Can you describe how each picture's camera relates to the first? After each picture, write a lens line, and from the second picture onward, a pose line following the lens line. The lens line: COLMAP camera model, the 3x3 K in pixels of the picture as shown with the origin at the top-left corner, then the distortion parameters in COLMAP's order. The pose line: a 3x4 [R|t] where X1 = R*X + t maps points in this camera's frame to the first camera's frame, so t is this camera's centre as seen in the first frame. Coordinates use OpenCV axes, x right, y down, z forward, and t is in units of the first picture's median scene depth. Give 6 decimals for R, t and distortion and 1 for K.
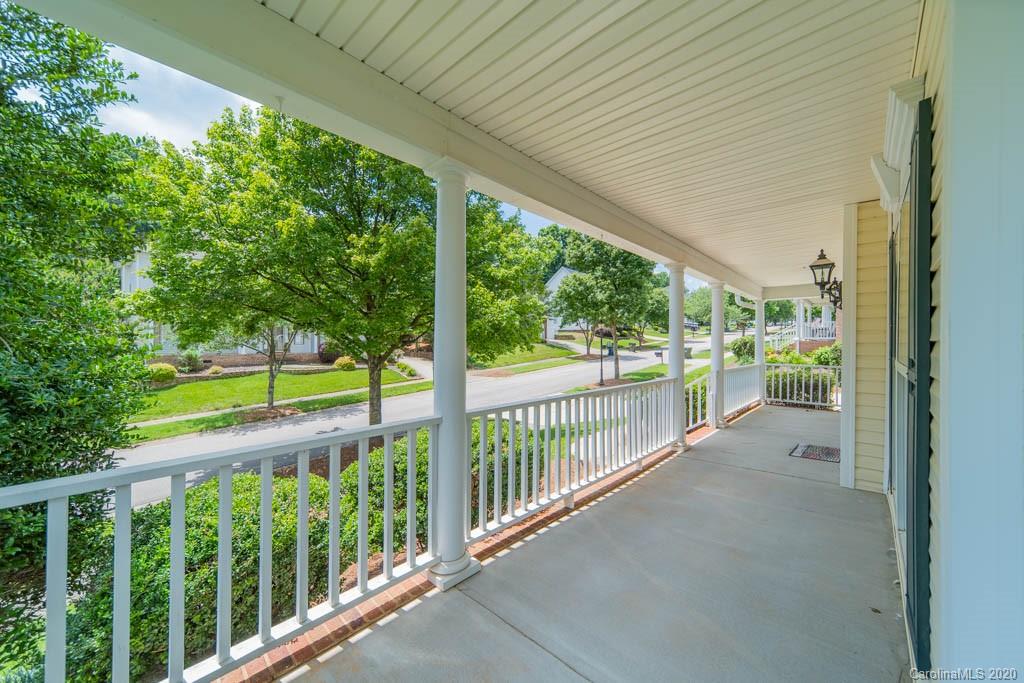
lens RADIAL K [[364.6, 0, 510.7], [0, 364.6, 342.6], [0, 0, 1]] dist [0.006021, 0.000921]
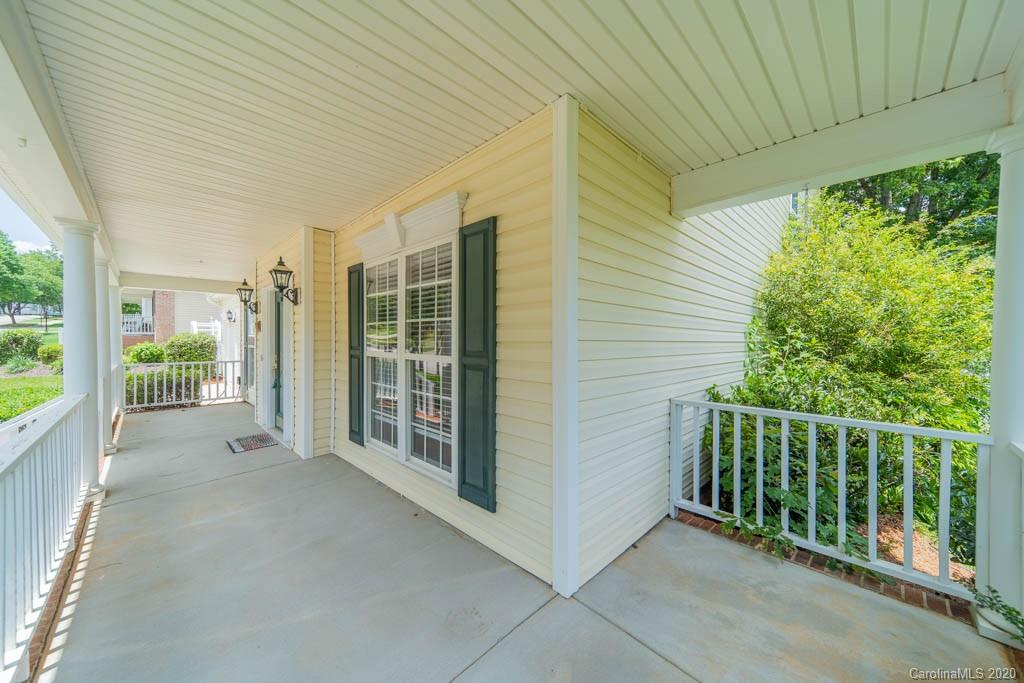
lens RADIAL K [[364.6, 0, 510.1], [0, 364.6, 342.8], [0, 0, 1]] dist [0.006021, 0.000921]
pose [[0.036634, -0.014981, 0.999216, -0.239615], [0.000115, 0.999888, 0.014987, -0.008199], [-0.999329, -0.000434, 0.036632, 0.254150]]
